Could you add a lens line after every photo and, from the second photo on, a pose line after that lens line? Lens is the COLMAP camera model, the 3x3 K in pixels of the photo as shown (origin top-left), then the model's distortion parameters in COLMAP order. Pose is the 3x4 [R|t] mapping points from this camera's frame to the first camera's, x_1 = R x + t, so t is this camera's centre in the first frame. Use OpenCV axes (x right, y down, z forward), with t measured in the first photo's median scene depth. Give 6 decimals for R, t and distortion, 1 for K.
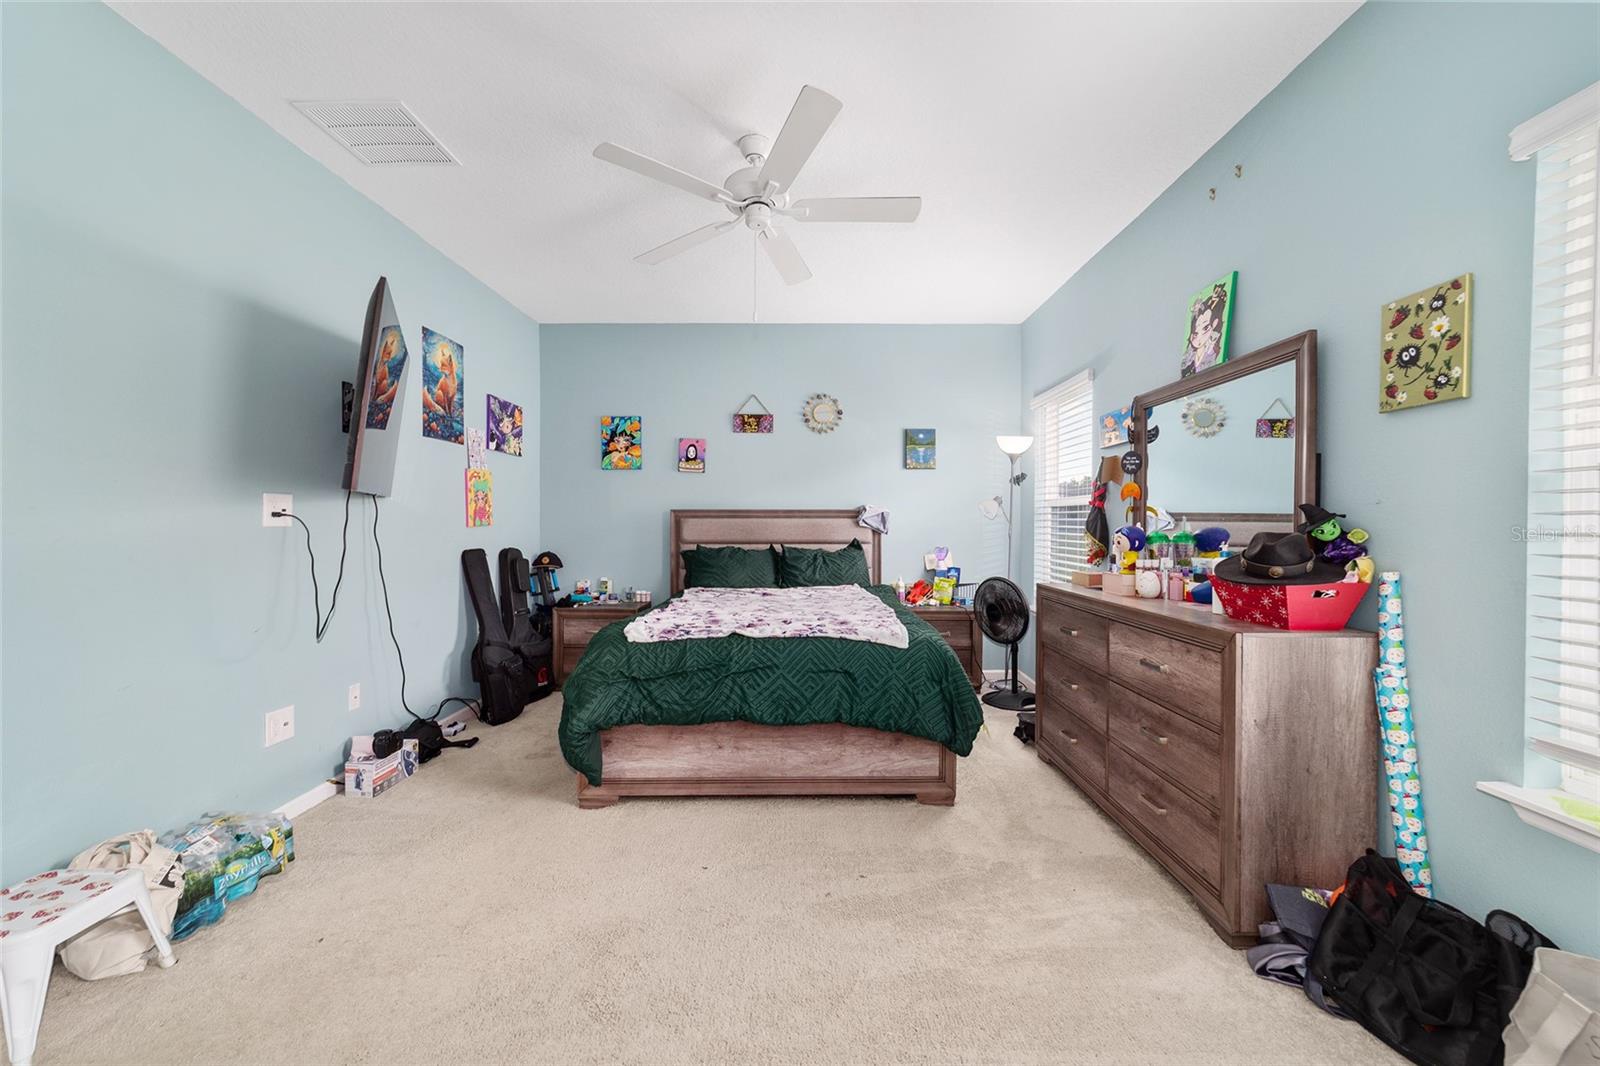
lens RADIAL K [[616.4, 0, 800.3], [0, 616.4, 529.4], [0, 0, 1]] dist [-0.020262, 0.011770]
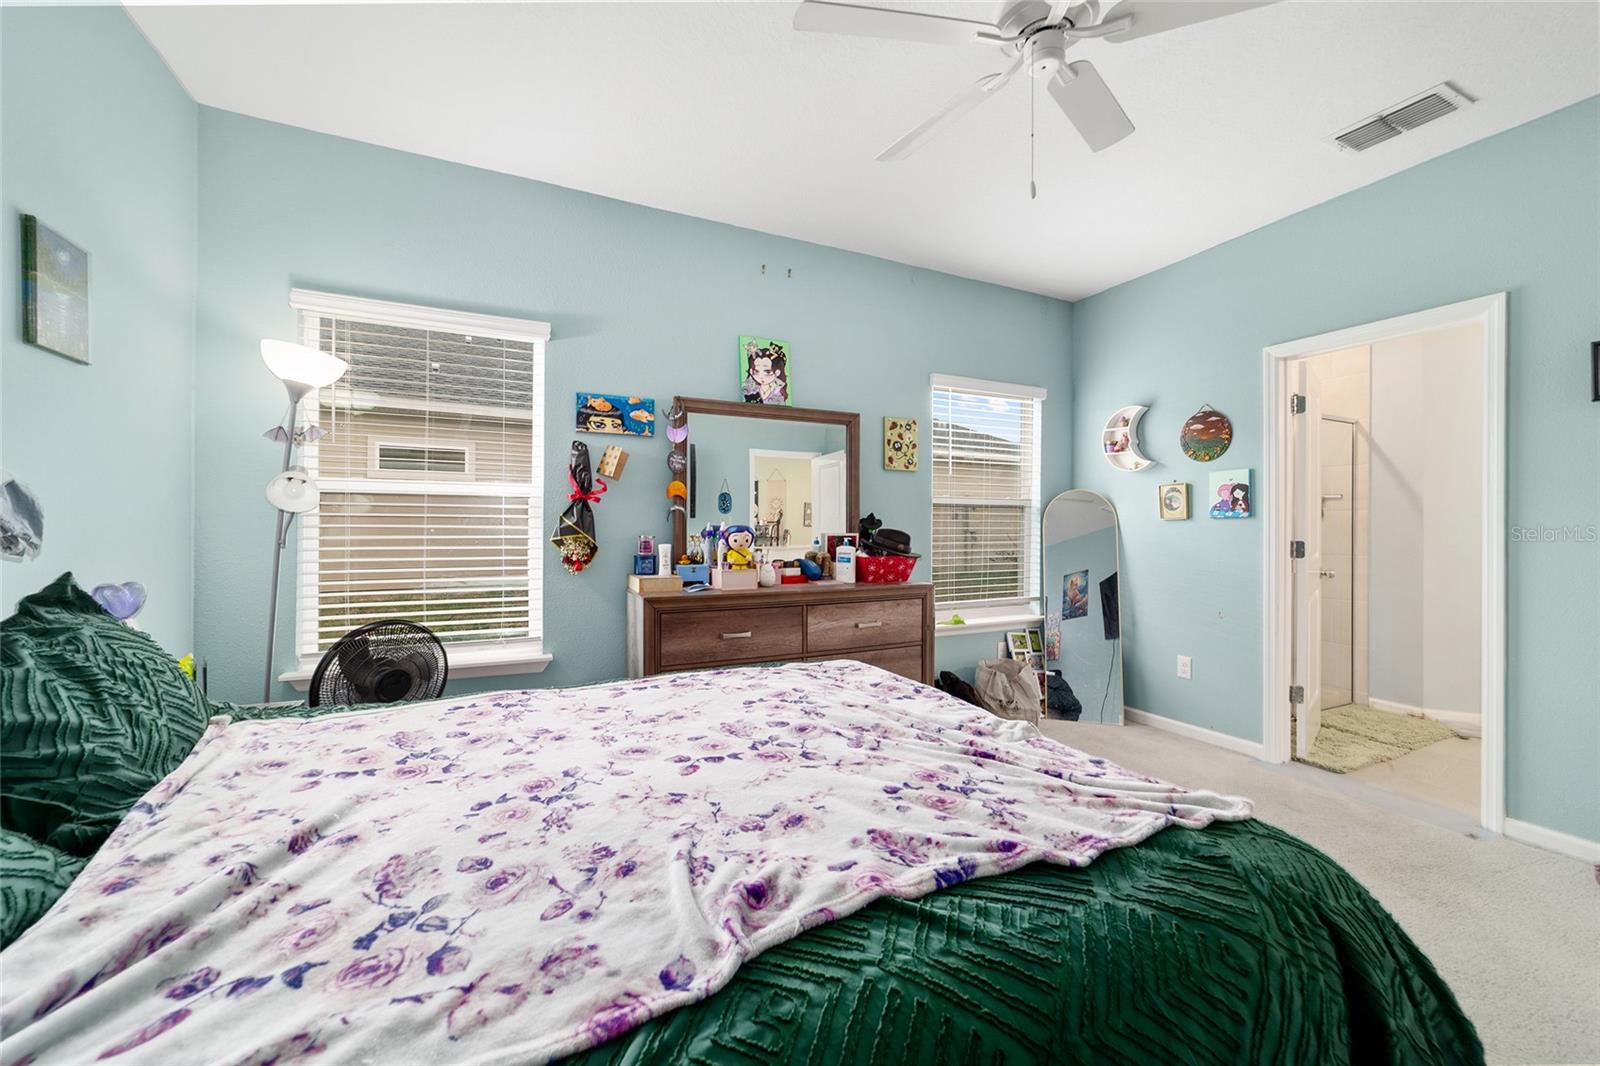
lens RADIAL K [[616.4, 0, 800.3], [0, 616.4, 529.4], [0, 0, 1]] dist [-0.020262, 0.011770]
pose [[-0.435691, -0.010801, 0.900032, -0.524023], [0.001989, 0.999914, 0.012963, -0.012702], [-0.900094, 0.007438, -0.435632, 1.464375]]
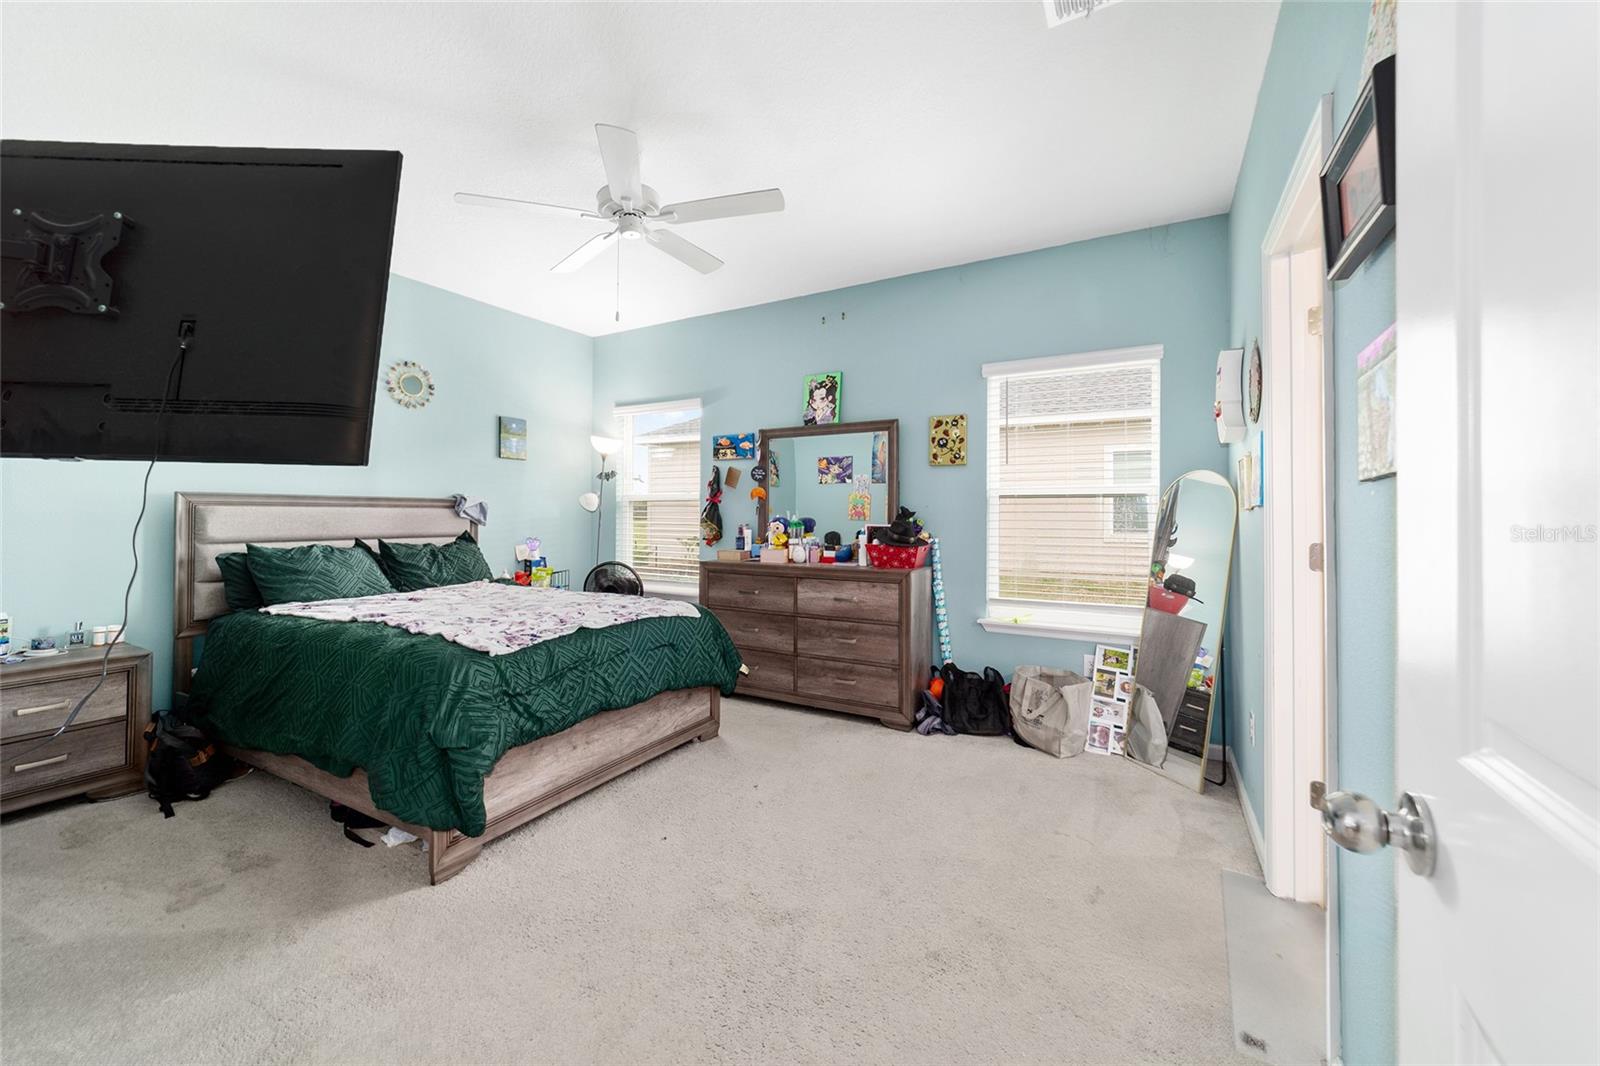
lens RADIAL K [[622.3, 0, 791.8], [0, 622.3, 513.4], [0, 0, 1]] dist [-0.010552, 0.000001]
pose [[0.494786, 0.002869, 0.869010, -0.834158], [0.004035, 0.999976, -0.005599, -0.006653], [-0.869005, 0.006276, 0.494763, 0.226321]]
